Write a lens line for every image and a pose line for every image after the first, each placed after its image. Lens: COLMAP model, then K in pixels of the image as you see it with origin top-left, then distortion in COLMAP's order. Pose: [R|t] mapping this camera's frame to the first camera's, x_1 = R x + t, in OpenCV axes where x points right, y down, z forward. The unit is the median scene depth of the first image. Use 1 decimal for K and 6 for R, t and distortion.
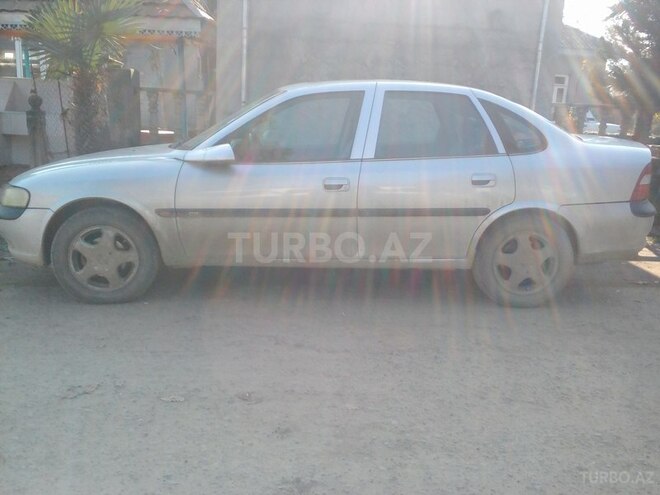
lens RADIAL K [[609.7, 0, 346.3], [0, 609.7, 248.9], [0, 0, 1]] dist [0.054840, -0.131844]
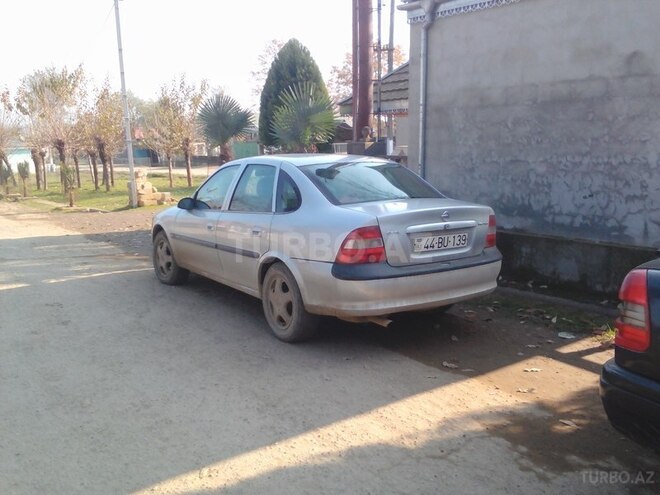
lens RADIAL K [[609.7, 0, 346.3], [0, 609.7, 248.9], [0, 0, 1]] dist [0.054840, -0.131844]
pose [[0.536521, 0.101444, -0.837767, 1.362493], [-0.167678, 0.985769, 0.011981, -0.118004], [0.827060, 0.134048, 0.545896, 0.437136]]
